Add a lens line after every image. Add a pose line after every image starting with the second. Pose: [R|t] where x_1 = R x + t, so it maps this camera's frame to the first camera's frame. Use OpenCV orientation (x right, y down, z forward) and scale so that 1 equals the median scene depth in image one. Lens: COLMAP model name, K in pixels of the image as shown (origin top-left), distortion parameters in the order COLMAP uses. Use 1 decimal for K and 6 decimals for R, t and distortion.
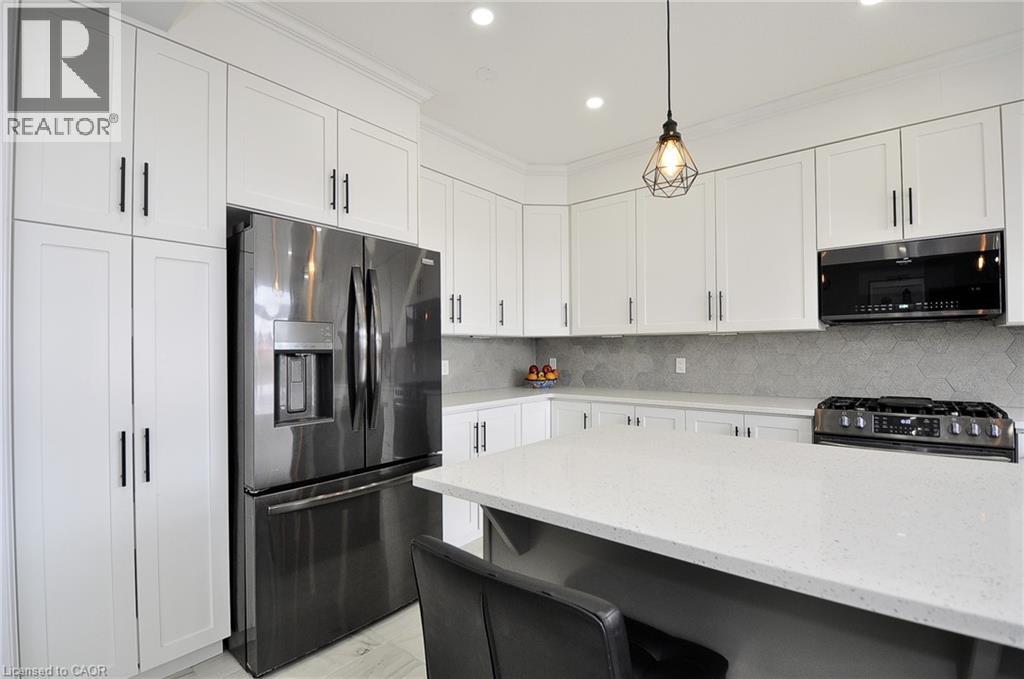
lens RADIAL K [[465.5, 0, 518.2], [0, 465.5, 345.1], [0, 0, 1]] dist [0.001567, -0.008133]
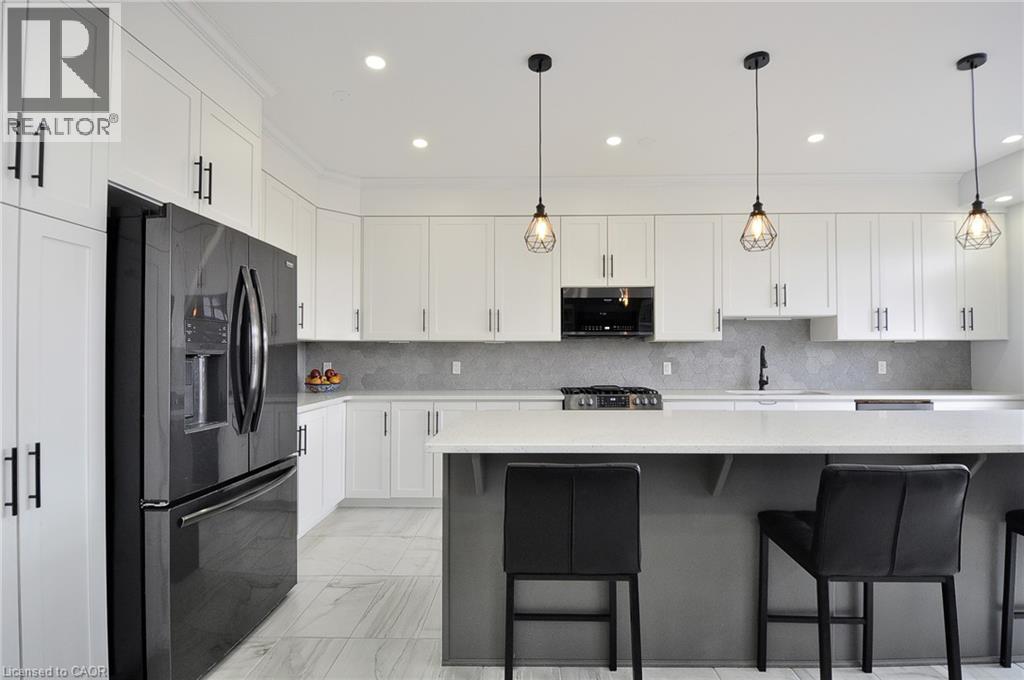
lens RADIAL K [[490.3, 0, 520.5], [0, 490.3, 345.7], [0, 0, 1]] dist [0.008645, -0.014460]
pose [[0.786583, 0.018262, 0.617215, -0.418163], [-0.011561, 0.999823, -0.014849, 0.005434], [-0.617377, 0.004544, 0.786654, -0.133635]]
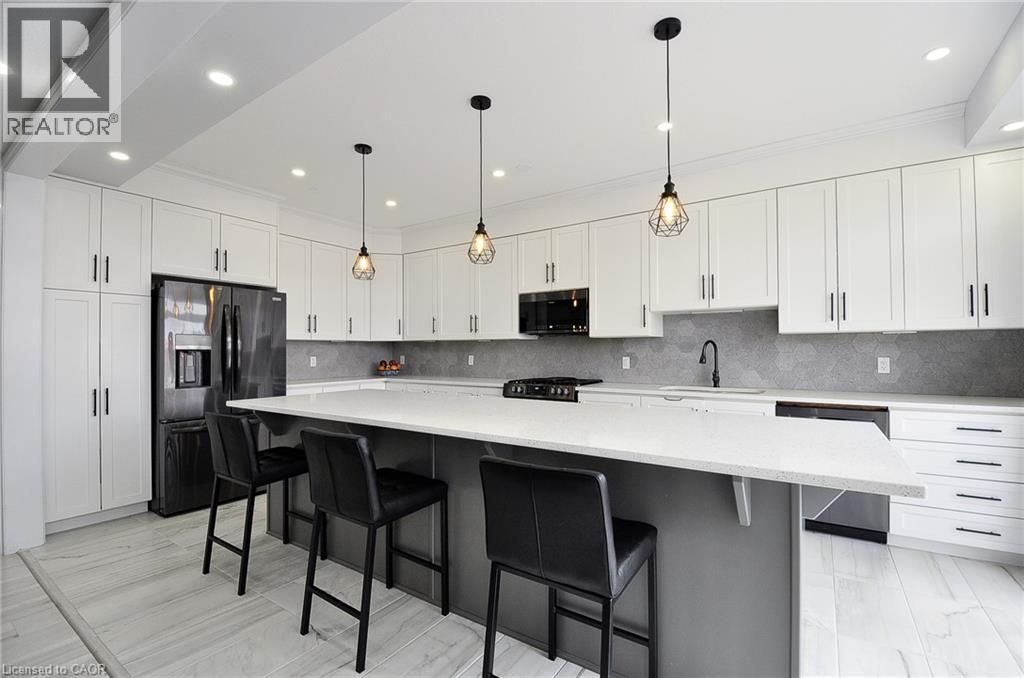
lens RADIAL K [[446.8, 0, 522.5], [0, 446.8, 343.6], [0, 0, 1]] dist [-0.008169, -0.004645]
pose [[0.994475, 0.005099, 0.104845, 0.501621], [-0.004667, 0.999980, -0.004372, -0.008822], [-0.104865, 0.003858, 0.994479, -0.694706]]
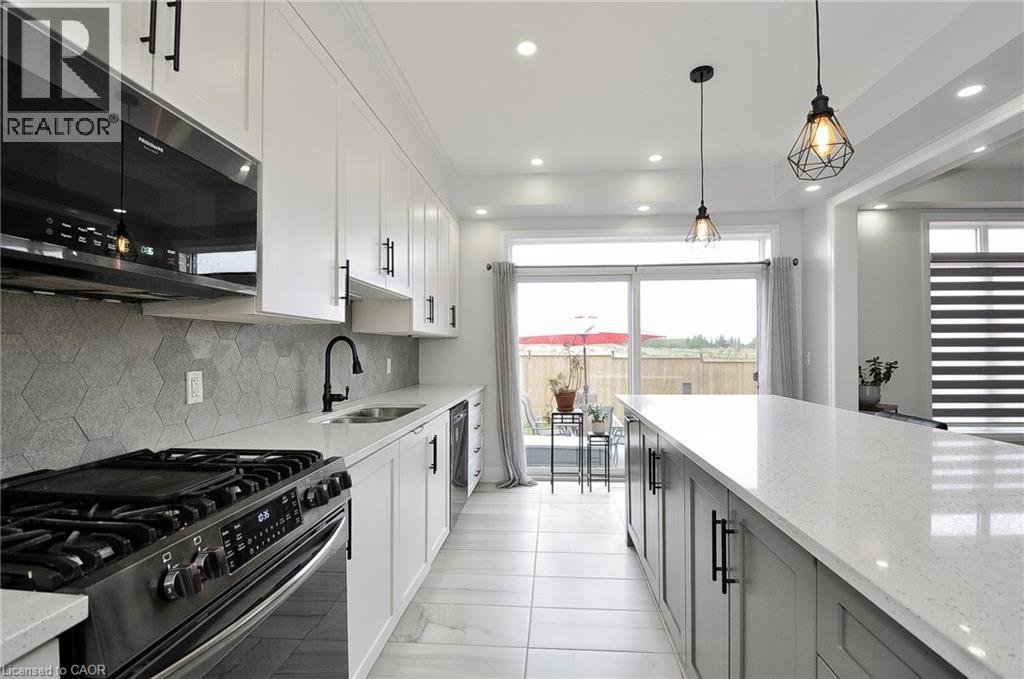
lens RADIAL K [[465.5, 0, 521.0], [0, 465.5, 337.0], [0, 0, 1]] dist [0.001567, -0.008133]
pose [[-0.578310, 0.035019, 0.815065, 0.281114], [0.001859, 0.999132, -0.041608, 0.012011], [-0.815815, -0.022547, -0.577874, 0.911116]]
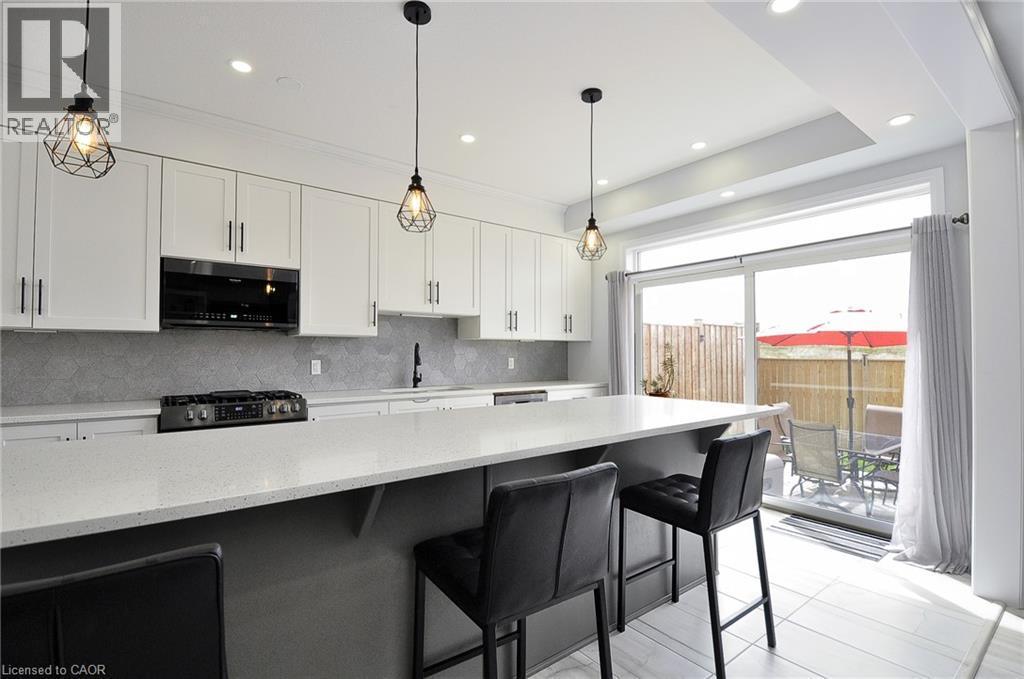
lens RADIAL K [[465.5, 0, 517.1], [0, 465.5, 347.0], [0, 0, 1]] dist [0.001567, -0.008133]
pose [[0.227041, 0.021094, 0.973657, -0.191503], [-0.012202, 0.999749, -0.018814, 0.010909], [-0.973809, -0.007609, 0.227241, -0.014631]]
